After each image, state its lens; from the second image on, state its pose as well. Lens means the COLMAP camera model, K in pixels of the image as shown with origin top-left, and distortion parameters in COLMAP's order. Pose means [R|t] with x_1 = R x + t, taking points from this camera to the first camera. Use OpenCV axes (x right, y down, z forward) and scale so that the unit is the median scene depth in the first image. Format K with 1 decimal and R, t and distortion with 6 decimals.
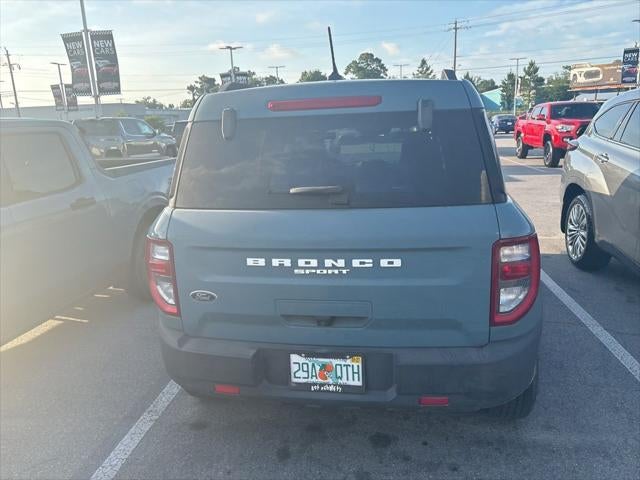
lens RADIAL K [[481.2, 0, 323.0], [0, 481.2, 243.8], [0, 0, 1]] dist [0.049610, -0.053490]
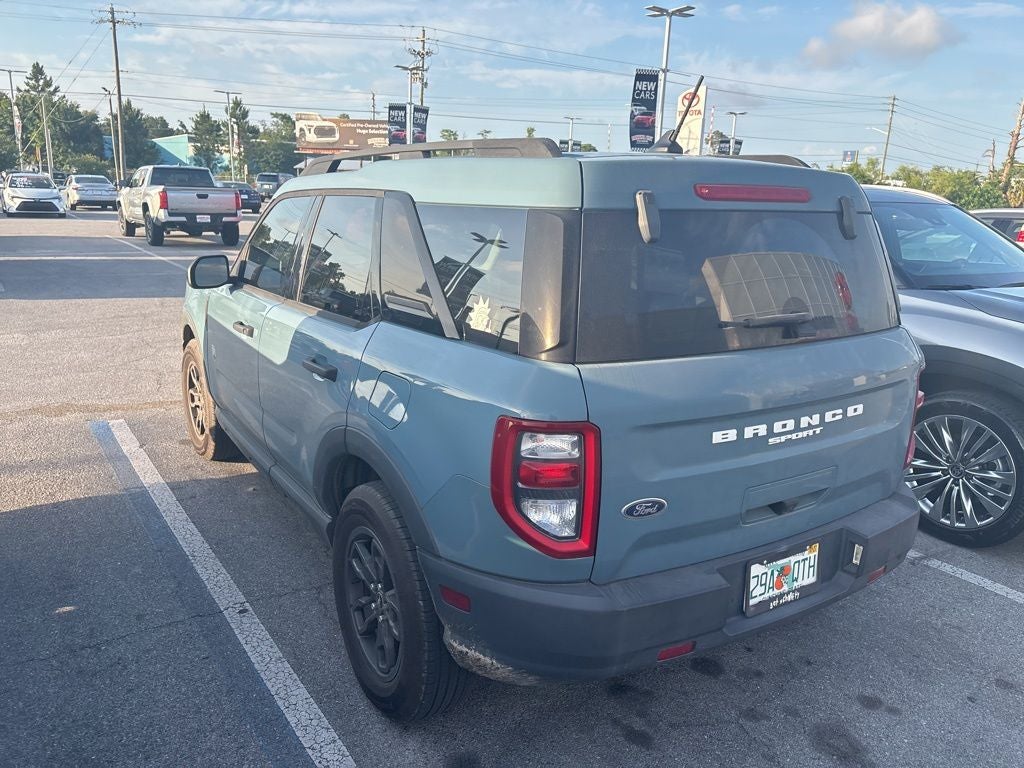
lens RADIAL K [[769.8, 0, 509.1], [0, 769.8, 403.5], [0, 0, 1]] dist [0.049610, -0.053490]
pose [[0.735241, -0.117086, 0.667616, -0.993289], [0.103492, 0.992810, 0.060143, -0.093632], [-0.669858, 0.024873, 0.742073, 0.412959]]
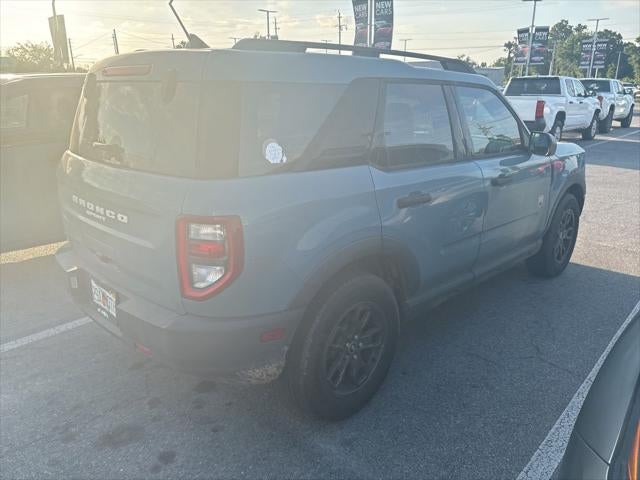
lens RADIAL K [[481.2, 0, 313.8], [0, 481.2, 242.3], [0, 0, 1]] dist [0.049610, -0.053490]
pose [[0.817346, 0.213275, -0.535219, 1.025081], [-0.172803, 0.976941, 0.125401, -0.113179], [0.549622, -0.010008, 0.835353, 0.275070]]
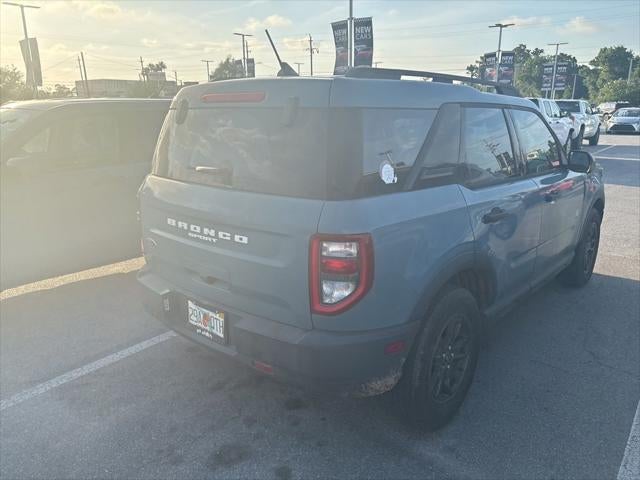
lens RADIAL K [[481.2, 0, 322.7], [0, 481.2, 245.4], [0, 0, 1]] dist [0.049610, -0.053490]
pose [[0.859537, 0.172612, -0.481042, 0.797158], [-0.153389, 0.984974, 0.079360, -0.061973], [0.487512, 0.005573, 0.873098, 0.075362]]
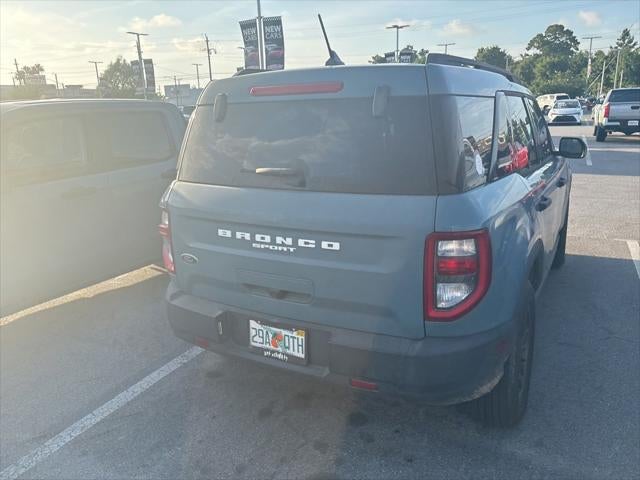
lens RADIAL K [[481.2, 0, 324.0], [0, 481.2, 241.9], [0, 0, 1]] dist [0.049610, -0.053490]
pose [[0.945236, 0.098182, -0.311270, 0.411464], [-0.087186, 0.994982, 0.049081, -0.016331], [0.314527, -0.019255, 0.949053, 0.011687]]
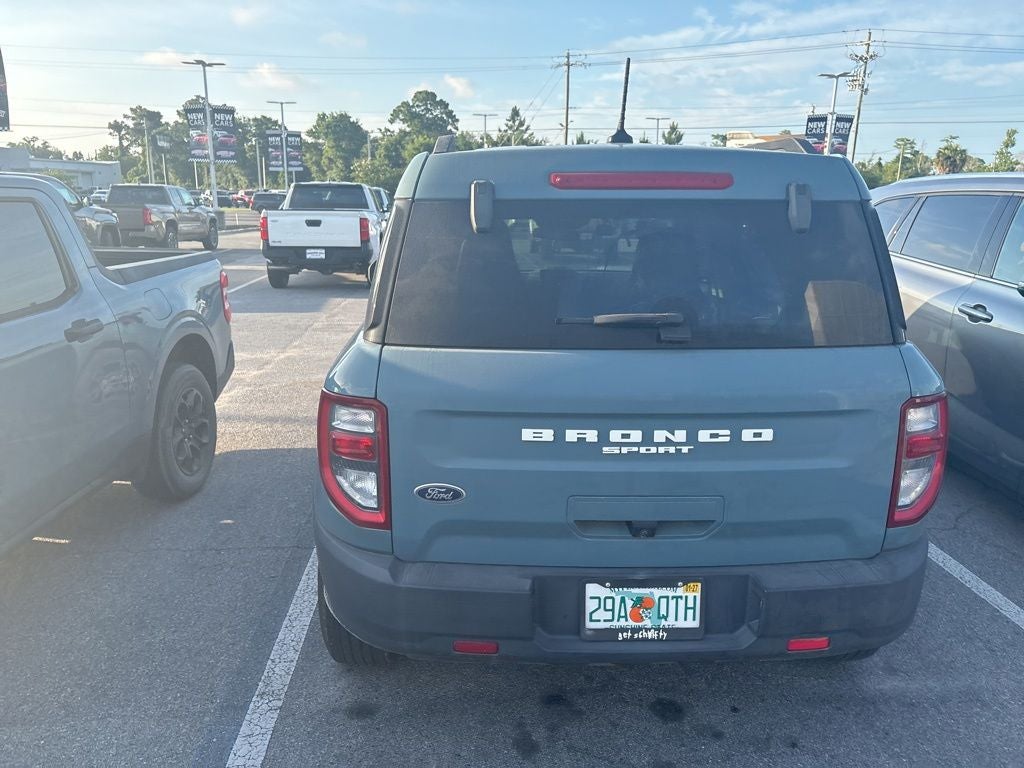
lens RADIAL K [[769.8, 0, 513.3], [0, 769.8, 400.8], [0, 0, 1]] dist [0.049610, -0.053490]
pose [[0.978767, -0.002558, 0.204959, -0.355581], [0.001643, 0.999988, 0.004633, -0.010227], [-0.204969, -0.004198, 0.978760, 0.050699]]
